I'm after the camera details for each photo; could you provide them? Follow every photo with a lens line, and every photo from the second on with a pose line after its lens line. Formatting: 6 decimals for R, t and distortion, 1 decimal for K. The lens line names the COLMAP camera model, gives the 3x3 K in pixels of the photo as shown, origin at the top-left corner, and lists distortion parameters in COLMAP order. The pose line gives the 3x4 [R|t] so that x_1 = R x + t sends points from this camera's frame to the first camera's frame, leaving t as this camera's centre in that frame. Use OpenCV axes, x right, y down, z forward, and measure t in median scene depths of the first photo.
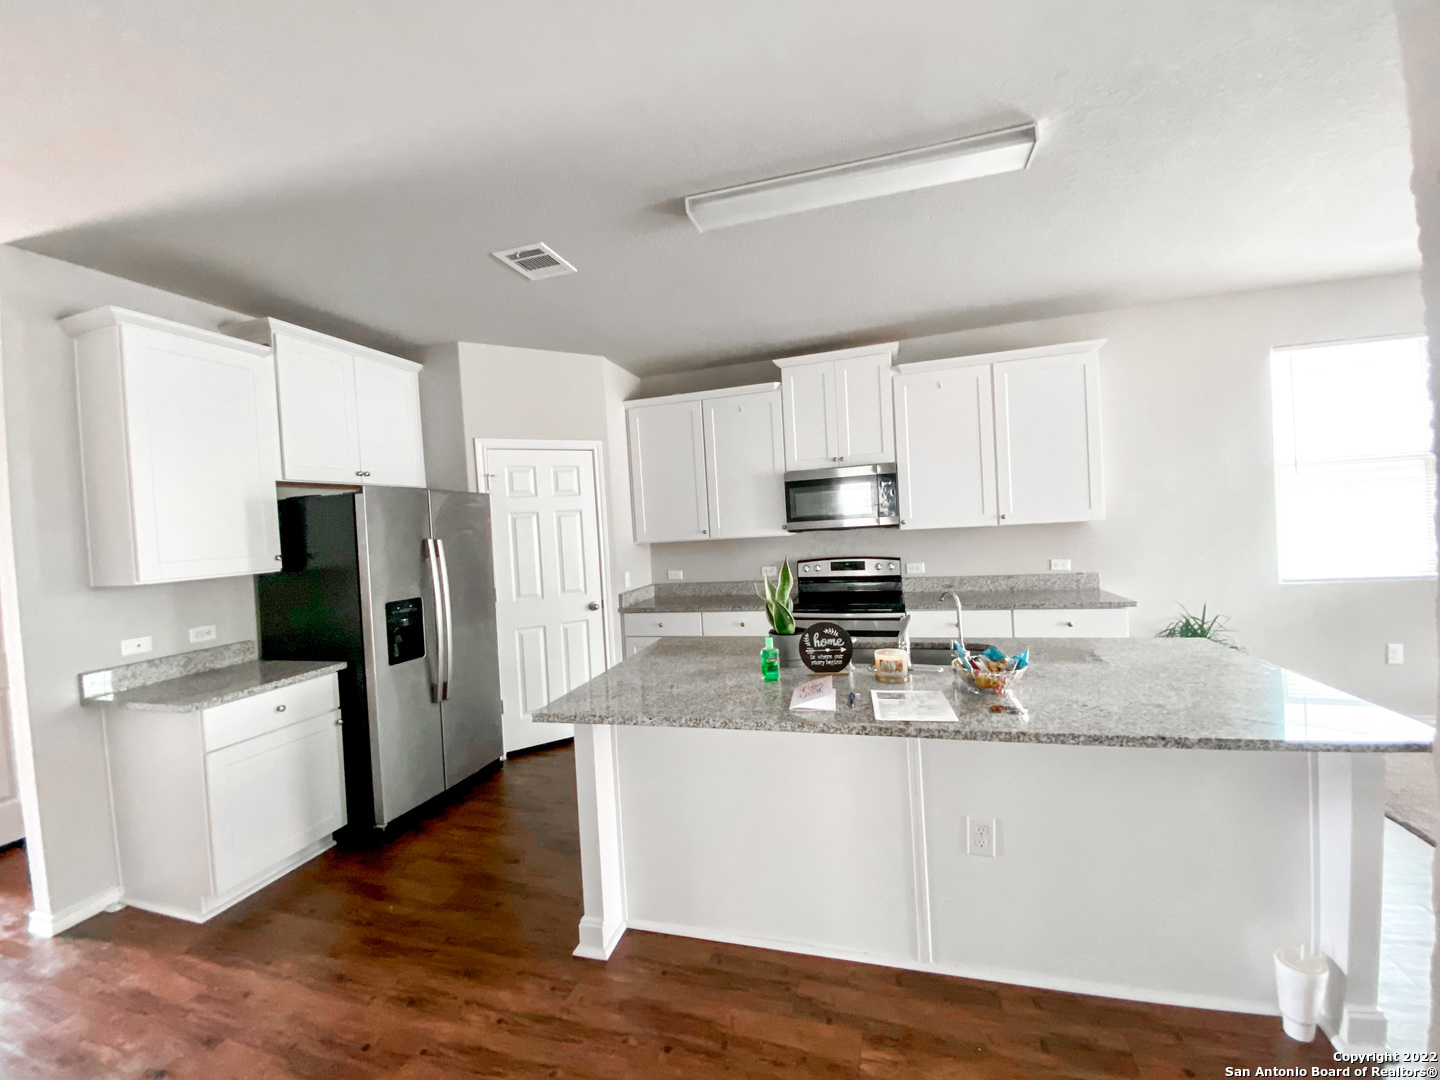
lens RADIAL K [[583.6, 0, 717.0], [0, 583.6, 534.9], [0, 0, 1]] dist [0.007135, -0.007847]
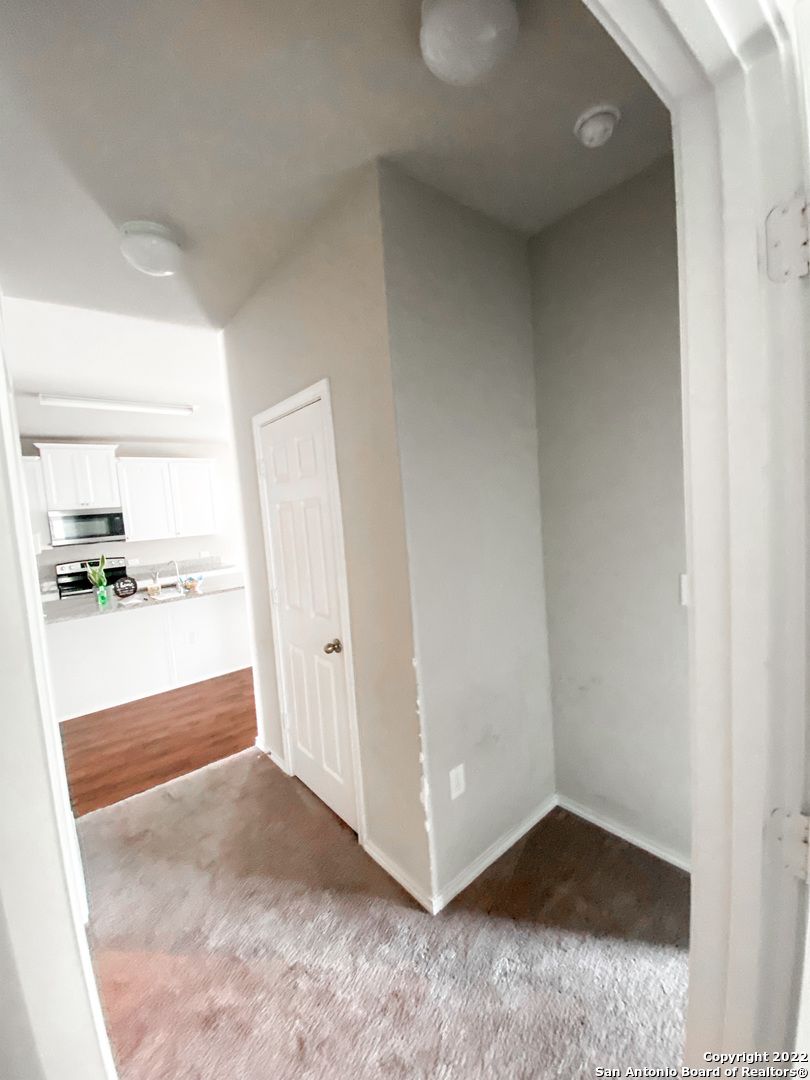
lens RADIAL K [[437.7, 0, 394.9], [0, 437.7, 542.2], [0, 0, 1]] dist [0.007135, -0.007847]
pose [[0.567256, -0.050880, 0.821968, -0.373314], [0.059671, 0.998006, 0.020596, 0.015000], [-0.821377, 0.037364, 0.569161, -0.552651]]
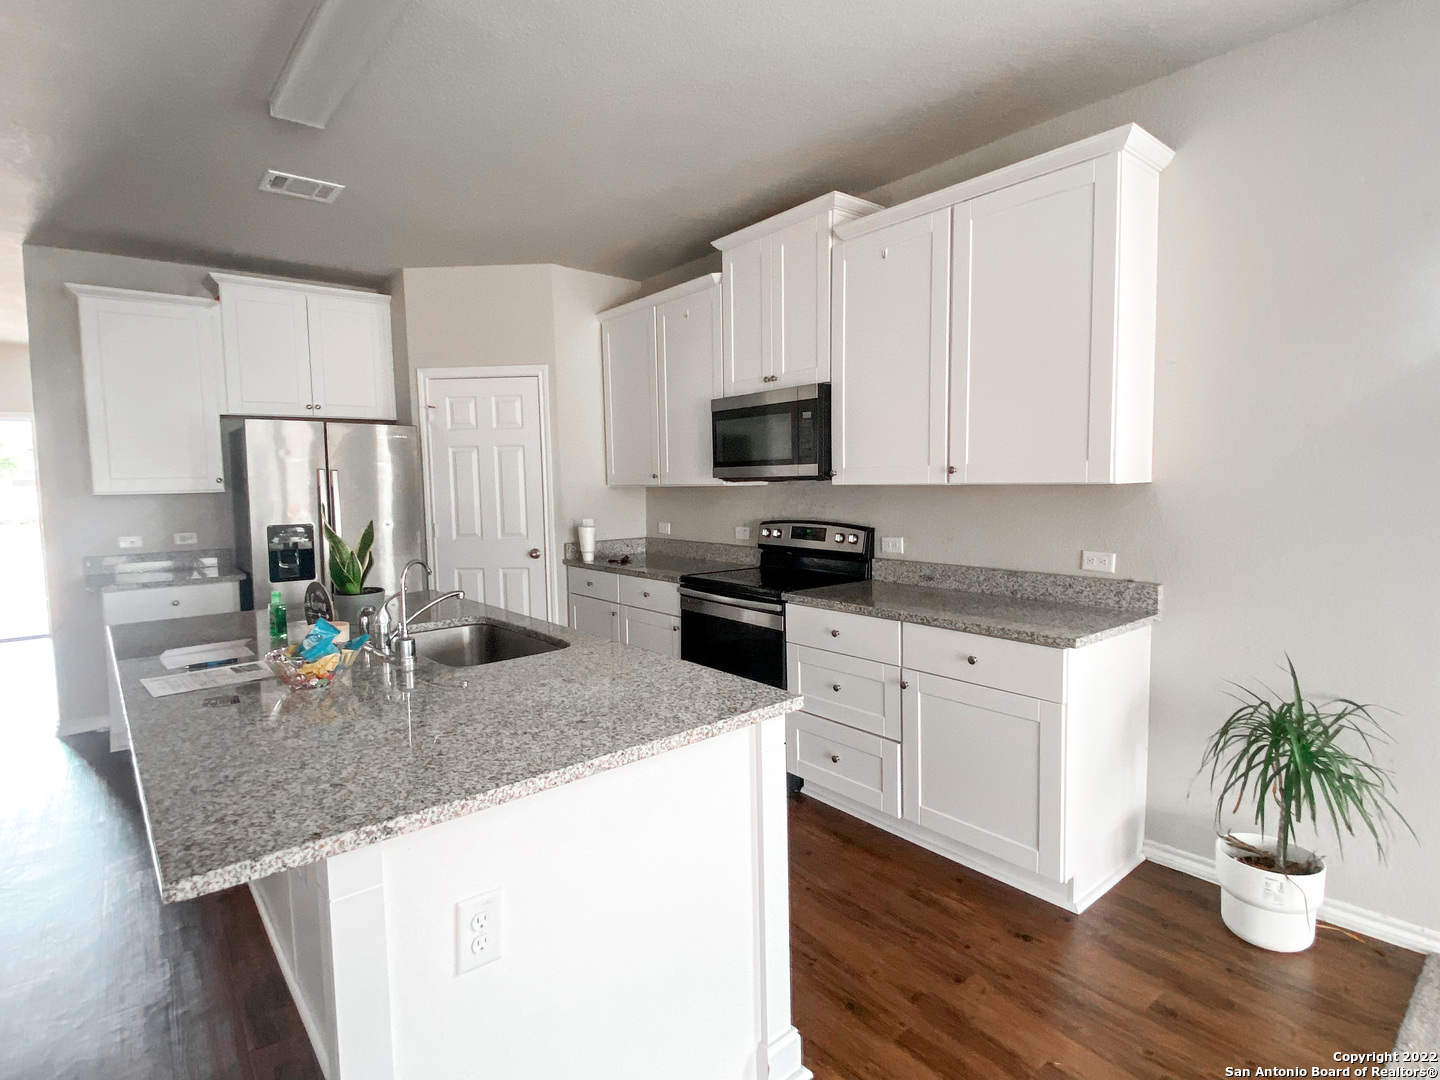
lens RADIAL K [[749.1, 0, 713.8], [0, 749.1, 547.0], [0, 0, 1]] dist [0.010437, -0.001513]
pose [[0.824854, 0.094523, -0.557388, 0.684353], [-0.041021, 0.993332, 0.107746, -0.024057], [0.563856, -0.066010, 0.823231, 0.217240]]
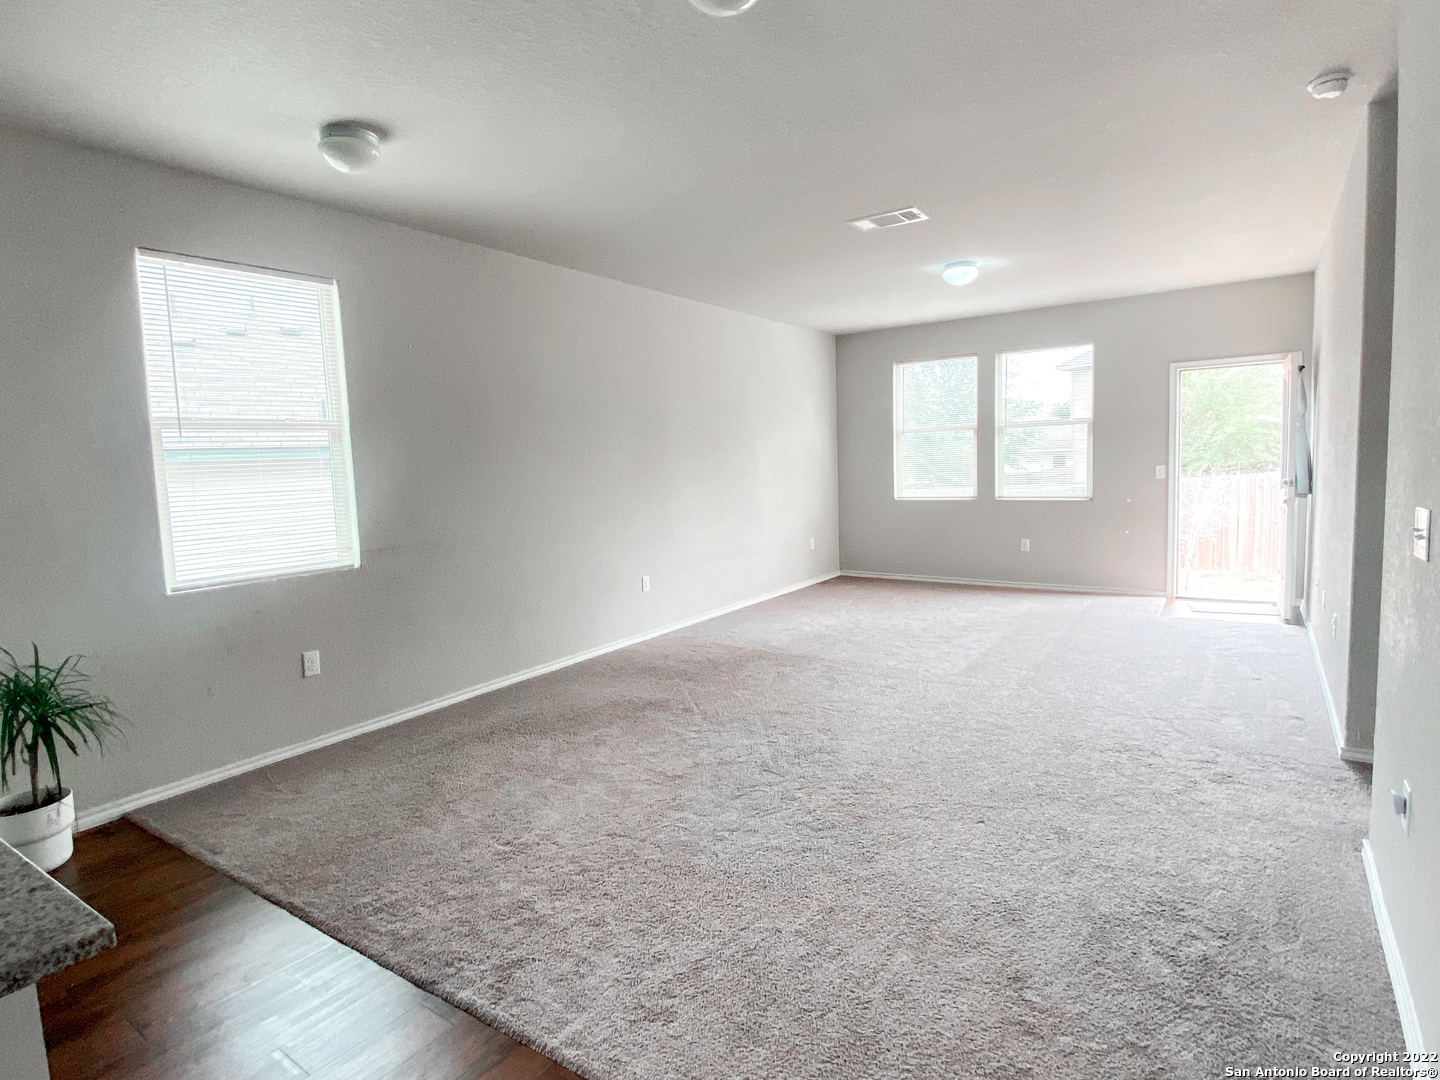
lens RADIAL K [[755.9, 0, 717.4], [0, 755.9, 536.0], [0, 0, 1]] dist [0.041278, -0.000475]
pose [[0.321921, -0.046100, 0.945644, 0.281705], [0.035121, 0.998708, 0.036731, 0.002487], [-0.946115, 0.021388, 0.323124, 0.077434]]
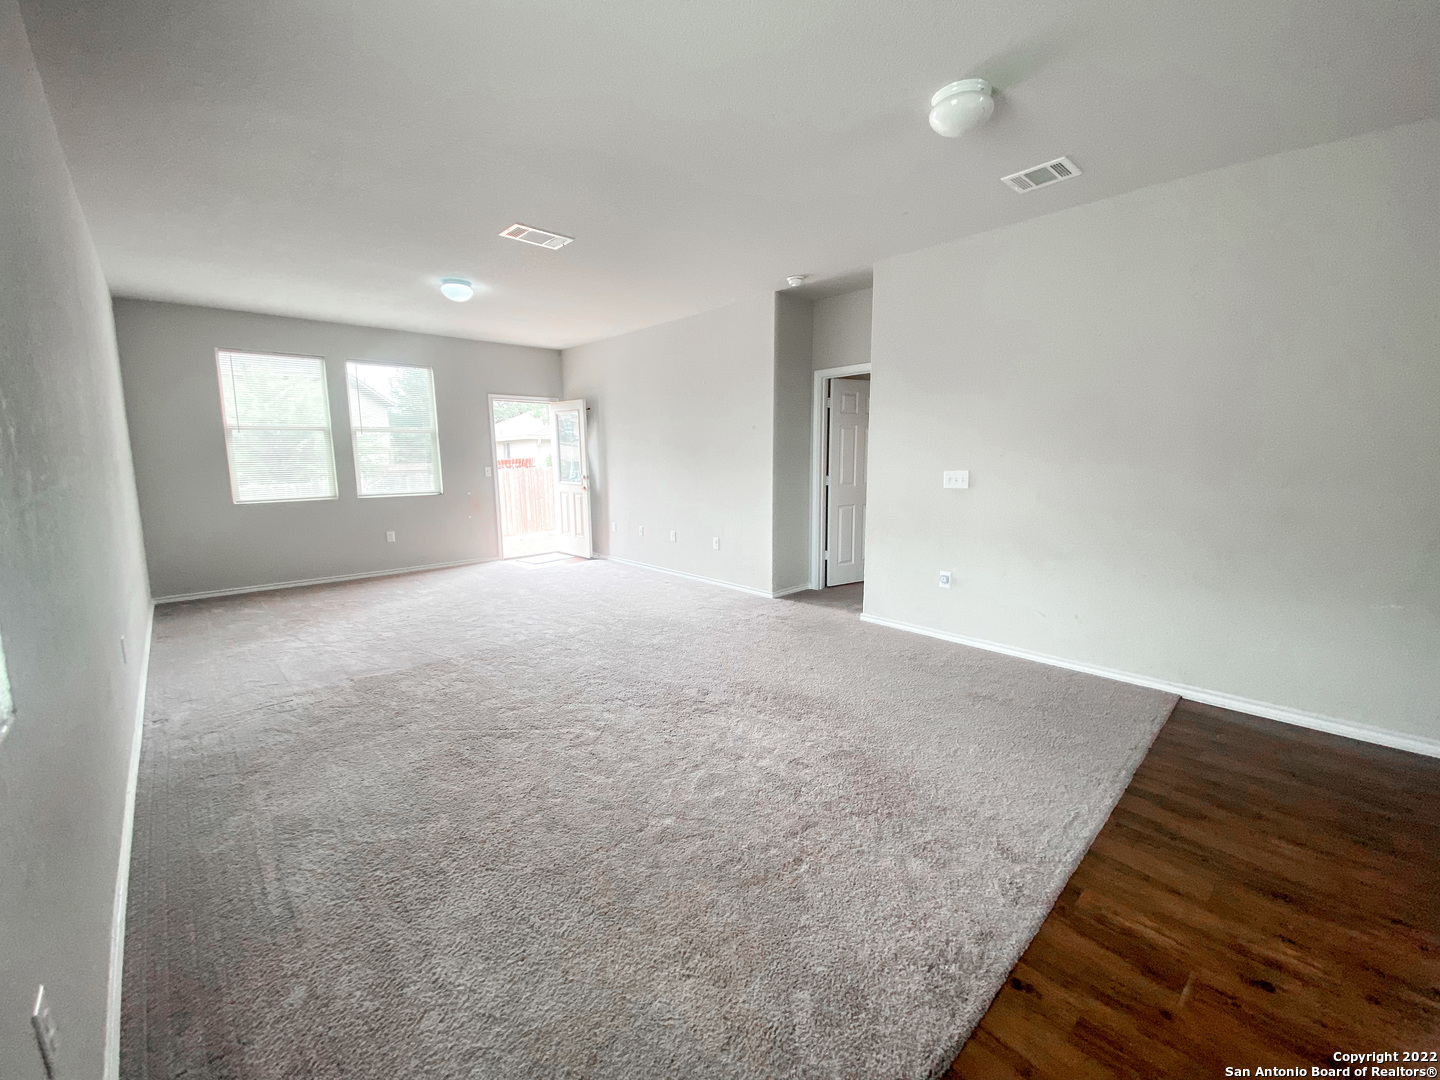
lens RADIAL K [[583.6, 0, 716.3], [0, 583.6, 532.5], [0, 0, 1]] dist [0.007135, -0.007847]
pose [[-0.849755, -0.005783, 0.527146, 0.653922], [0.069514, 0.989979, 0.122916, -0.028700], [-0.522575, 0.141093, -0.840838, 0.864735]]
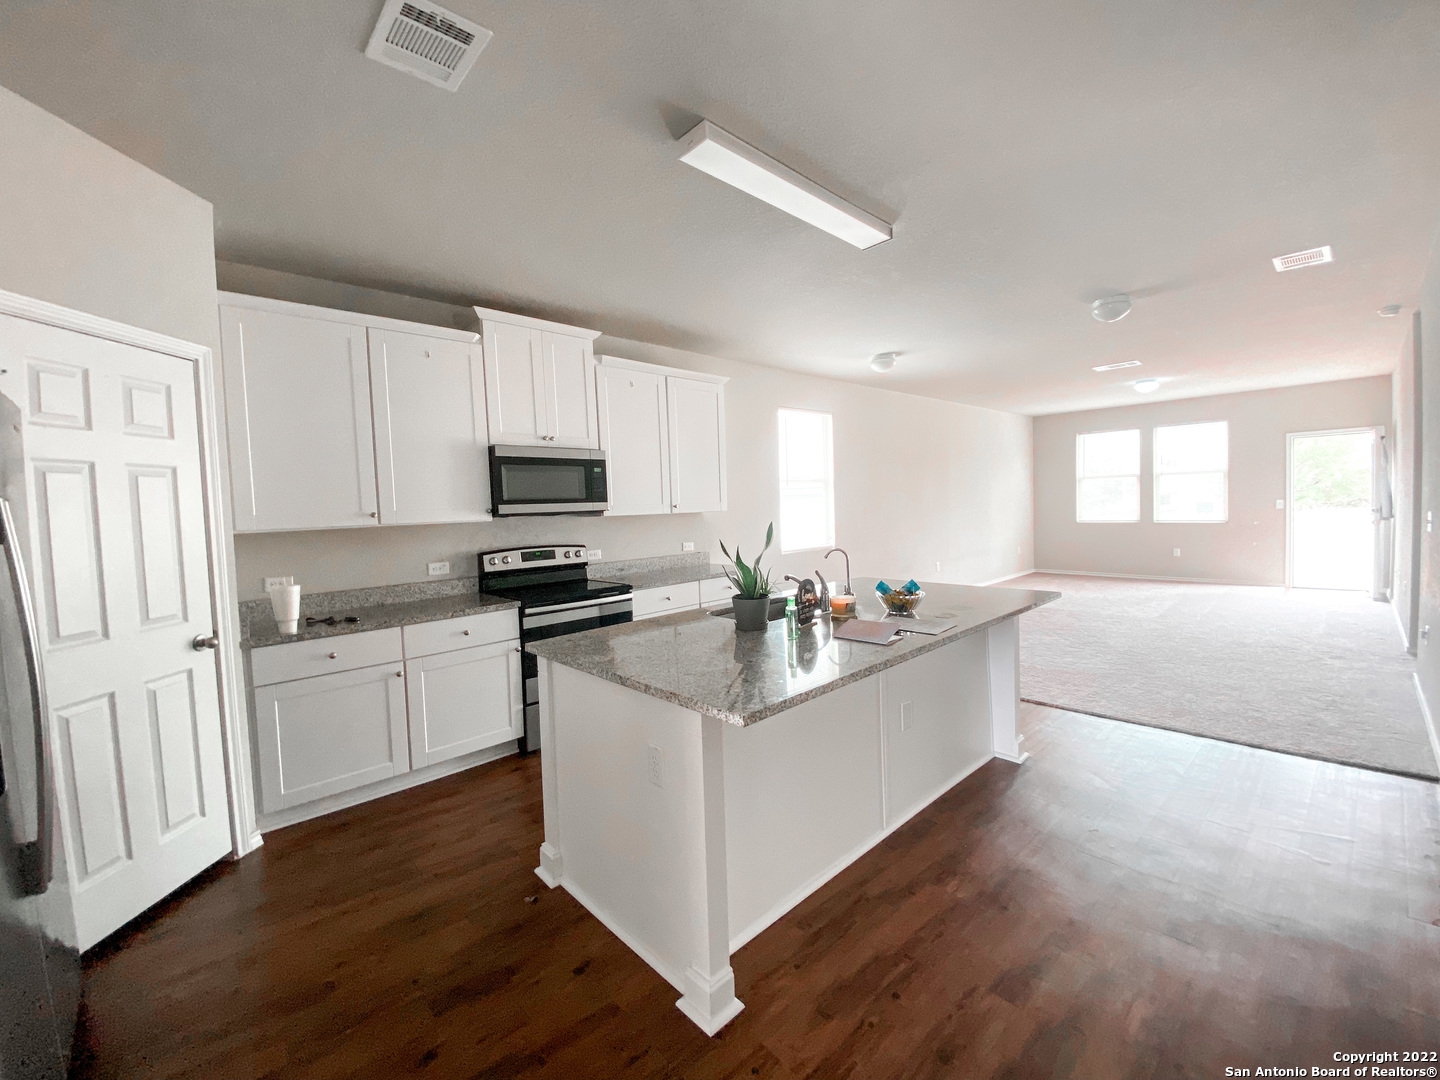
lens RADIAL K [[583.6, 0, 719.5], [0, 583.6, 535.6], [0, 0, 1]] dist [0.007135, -0.007847]
pose [[0.516383, -0.004402, 0.856347, -0.454679], [0.021630, 0.999735, -0.007903, 0.038166], [-0.856085, 0.022604, 0.516341, 0.299982]]
